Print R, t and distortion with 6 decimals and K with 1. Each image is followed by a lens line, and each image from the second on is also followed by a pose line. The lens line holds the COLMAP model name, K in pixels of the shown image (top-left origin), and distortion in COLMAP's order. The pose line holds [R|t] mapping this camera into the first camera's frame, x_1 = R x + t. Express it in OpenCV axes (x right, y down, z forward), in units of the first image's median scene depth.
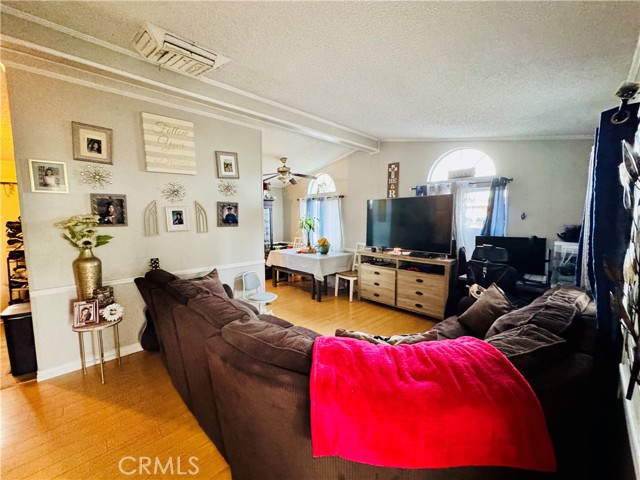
lens RADIAL K [[256.4, 0, 320.7], [0, 256.4, 241.3], [0, 0, 1]] dist [-0.003525, 0.000021]
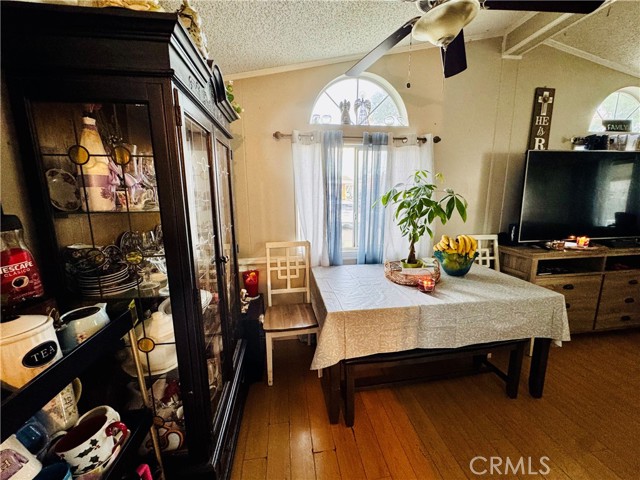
lens RADIAL K [[256.4, 0, 319.5], [0, 256.4, 238.5], [0, 0, 1]] dist [-0.003525, 0.000021]
pose [[0.591055, -0.145520, 0.793397, -0.508618], [0.084761, 0.989352, 0.118317, -0.087484], [-0.802166, -0.002683, 0.597095, 1.075276]]
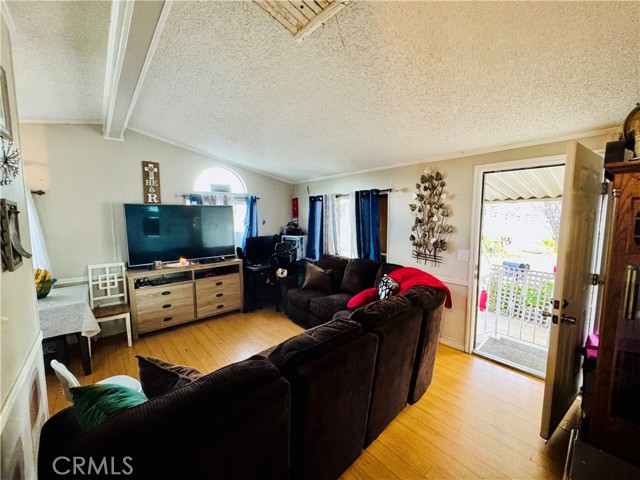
lens RADIAL K [[256.4, 0, 317.3], [0, 256.4, 241.0], [0, 0, 1]] dist [-0.003525, 0.000021]
pose [[0.042103, -0.092938, 0.994781, -0.561395], [0.101075, 0.990952, 0.088302, -0.066598], [-0.993988, 0.096830, 0.051116, 0.440769]]
